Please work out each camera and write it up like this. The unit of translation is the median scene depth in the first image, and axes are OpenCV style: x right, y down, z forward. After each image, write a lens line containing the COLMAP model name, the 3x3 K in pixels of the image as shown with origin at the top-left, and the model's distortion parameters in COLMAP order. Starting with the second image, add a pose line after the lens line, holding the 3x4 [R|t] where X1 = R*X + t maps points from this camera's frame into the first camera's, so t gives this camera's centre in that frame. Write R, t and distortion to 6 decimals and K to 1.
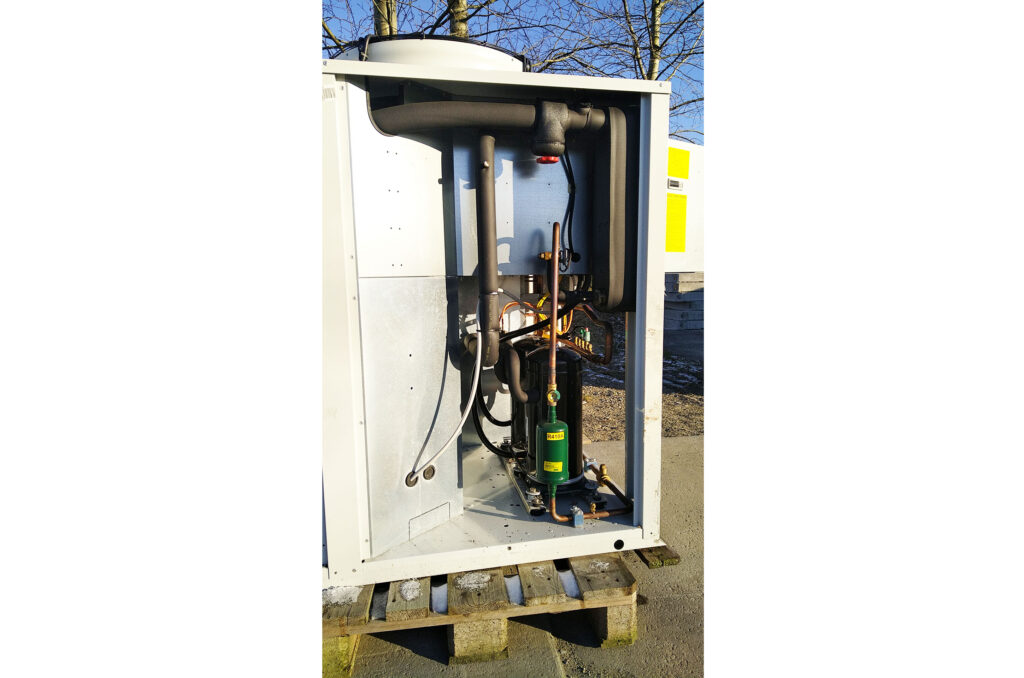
lens RADIAL K [[604.4, 0, 537.2], [0, 604.4, 335.0], [0, 0, 1]] dist [0.046535, -0.000515]
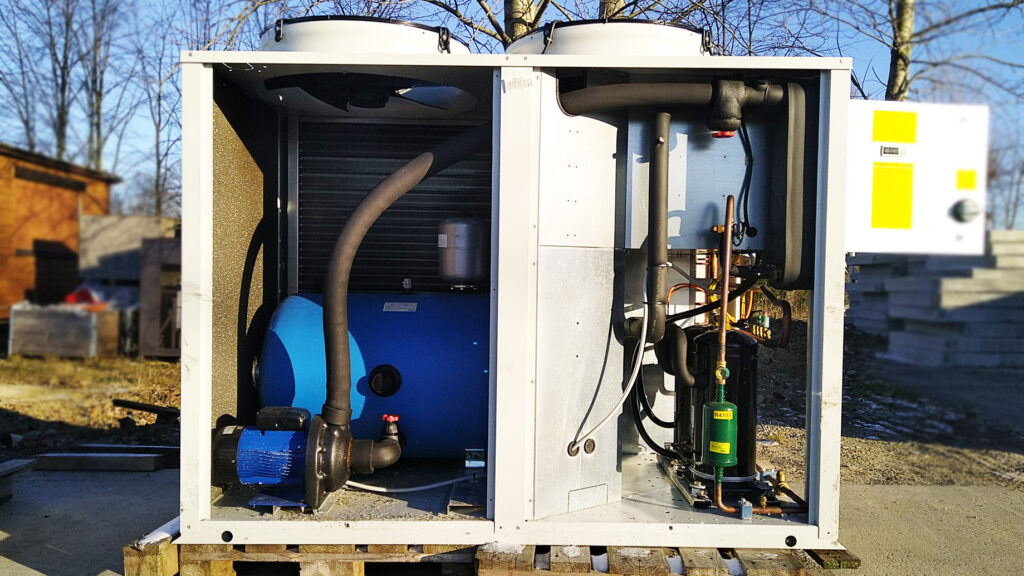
lens RADIAL K [[868.7, 0, 512.0], [0, 868.7, 288.0], [0, 0, 1]] dist [0.121011, -0.352316]
pose [[0.973609, 0.031584, -0.226028, 0.011408], [-0.049393, 0.996066, -0.073573, 0.083160], [0.222815, 0.082795, 0.971338, -0.432019]]
